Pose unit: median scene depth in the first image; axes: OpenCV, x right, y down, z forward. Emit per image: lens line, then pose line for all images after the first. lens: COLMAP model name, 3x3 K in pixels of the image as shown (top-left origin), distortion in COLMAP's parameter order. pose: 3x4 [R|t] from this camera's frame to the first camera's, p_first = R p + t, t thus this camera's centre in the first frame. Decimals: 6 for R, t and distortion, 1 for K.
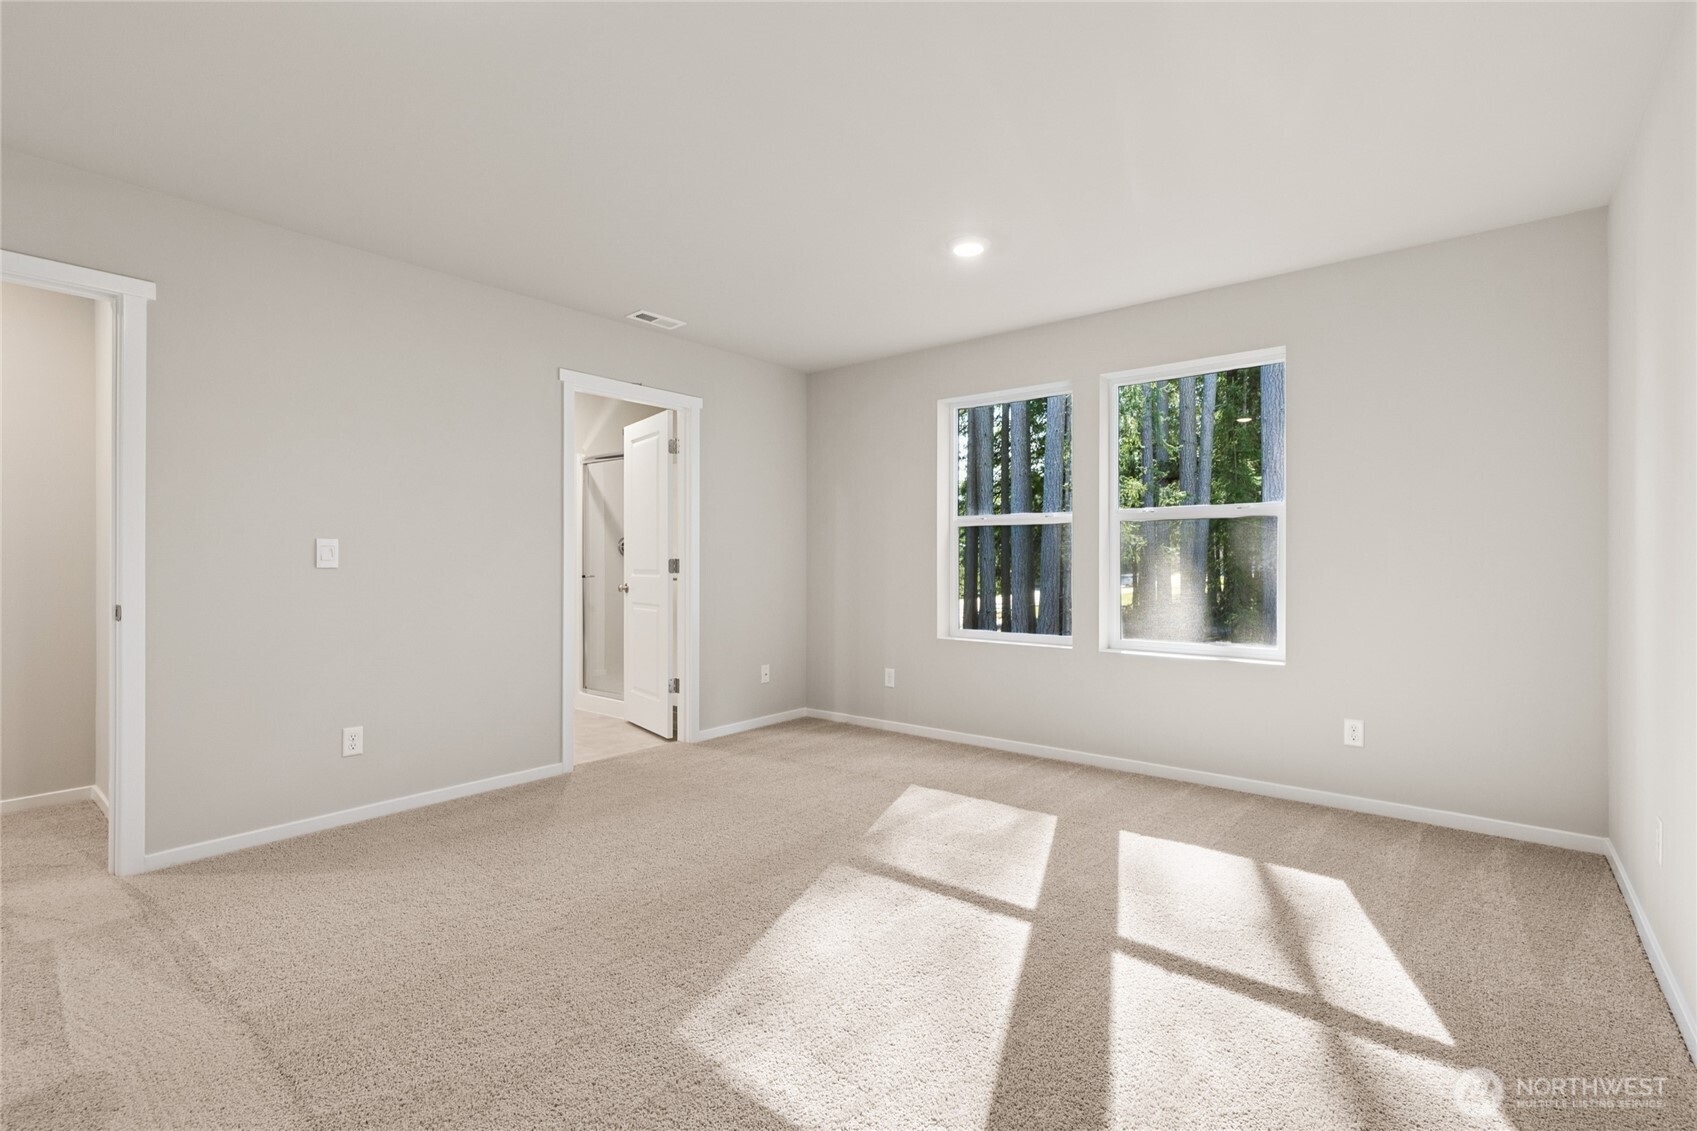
lens RADIAL K [[771.0, 0, 864.7], [0, 771.0, 563.5], [0, 0, 1]] dist [0.001991, -0.000045]
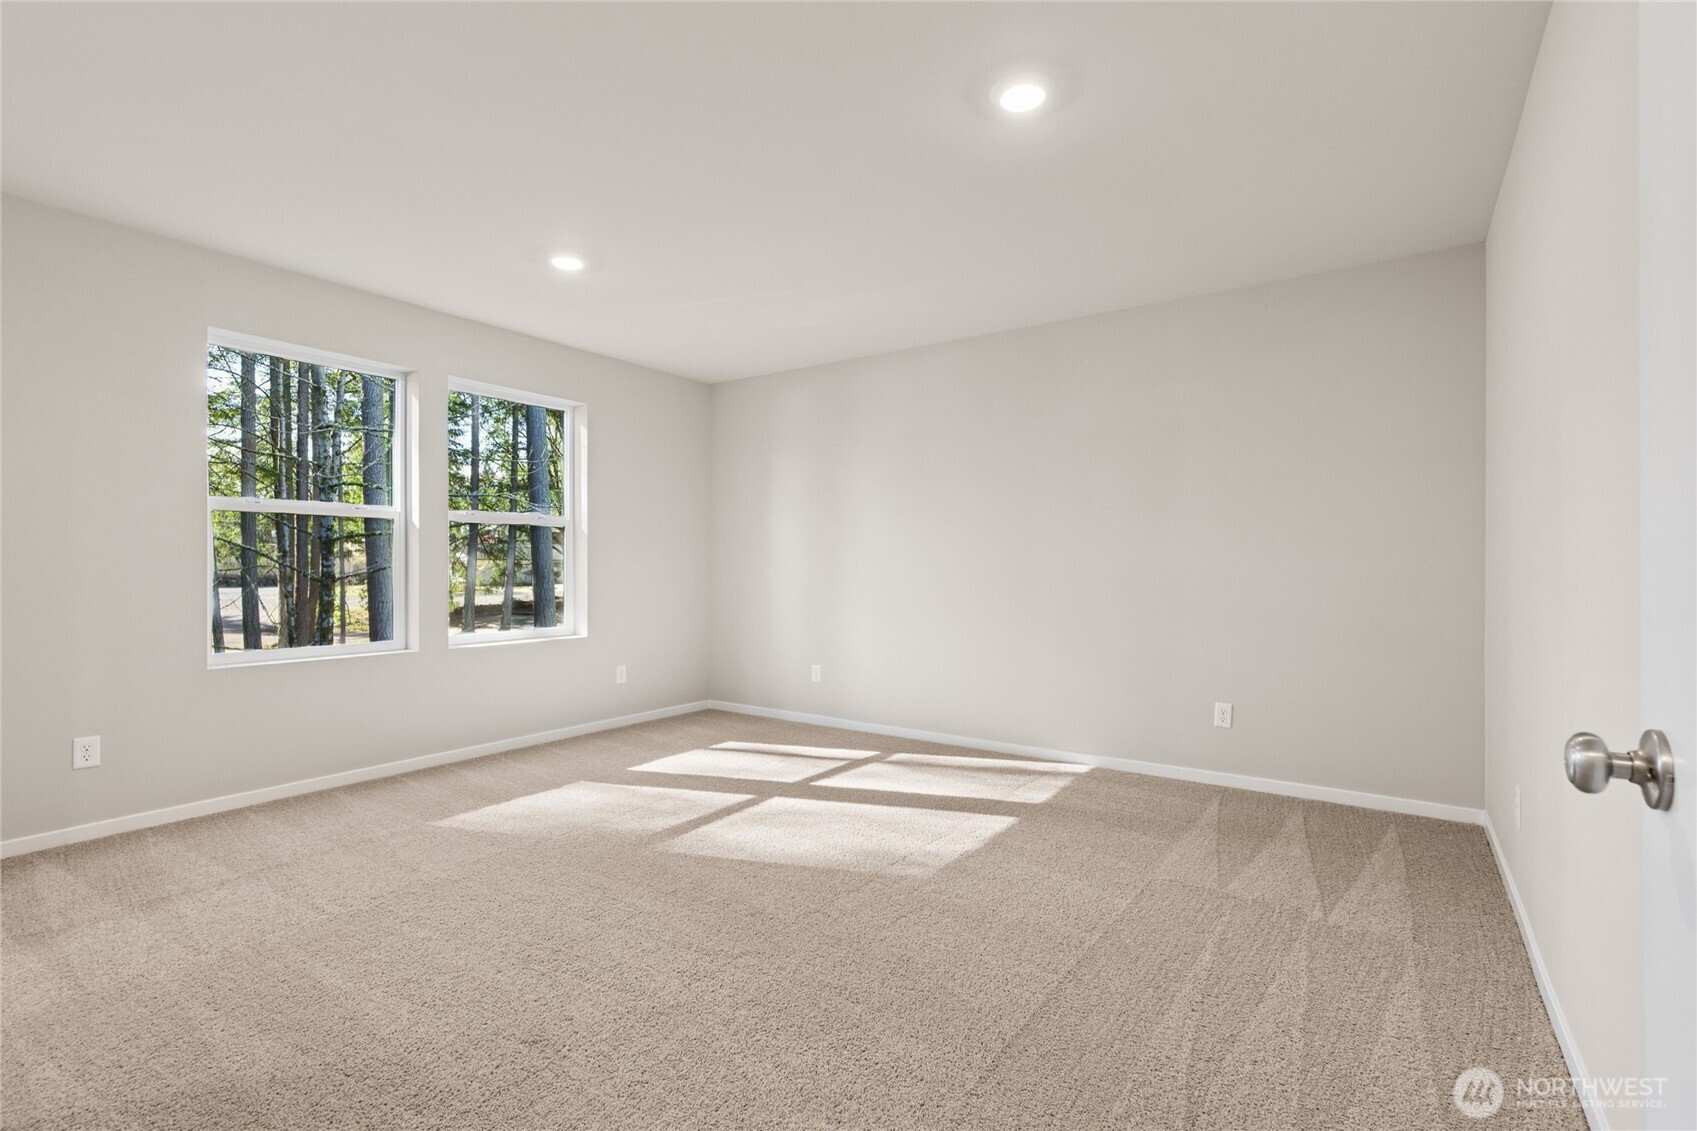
lens RADIAL K [[771.0, 0, 854.9], [0, 771.0, 568.1], [0, 0, 1]] dist [0.001991, -0.000045]
pose [[-0.080210, -0.003806, 0.996771, -0.872702], [0.003515, 0.999985, 0.004101, 0.006215], [-0.996772, 0.003833, -0.080196, 0.642982]]
